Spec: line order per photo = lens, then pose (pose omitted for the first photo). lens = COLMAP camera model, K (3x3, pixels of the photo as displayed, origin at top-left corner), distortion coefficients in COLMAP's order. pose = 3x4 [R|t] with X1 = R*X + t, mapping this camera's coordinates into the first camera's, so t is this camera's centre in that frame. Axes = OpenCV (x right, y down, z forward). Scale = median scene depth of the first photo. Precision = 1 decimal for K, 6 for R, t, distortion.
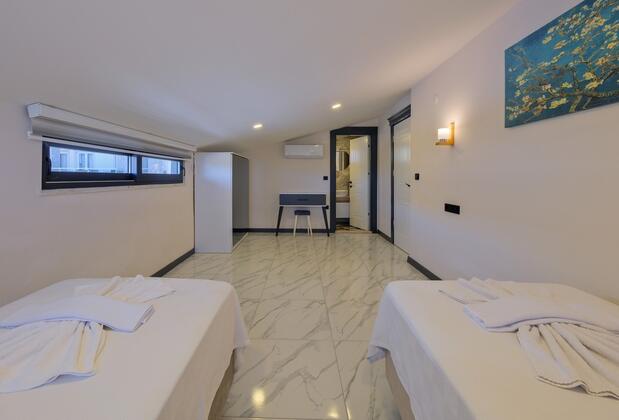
lens RADIAL K [[275.2, 0, 311.0], [0, 275.2, 182.3], [0, 0, 1]] dist [0.000857, 0.000178]
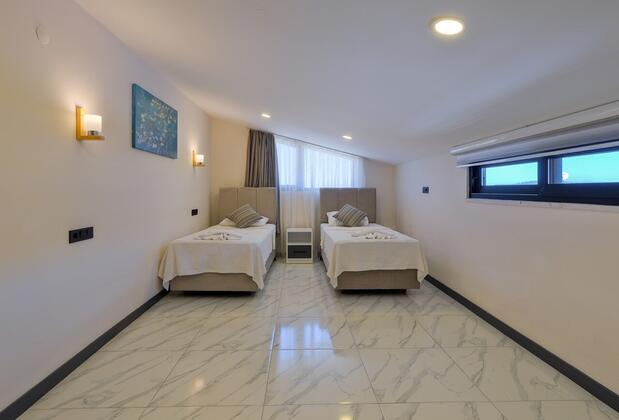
lens RADIAL K [[275.2, 0, 311.0], [0, 275.2, 182.3], [0, 0, 1]] dist [0.000857, 0.000178]
pose [[-0.999889, -0.005959, -0.013668, -0.060068], [-0.005837, 0.999942, -0.008999, -0.041804], [0.013721, -0.008918, -0.999866, 2.403461]]
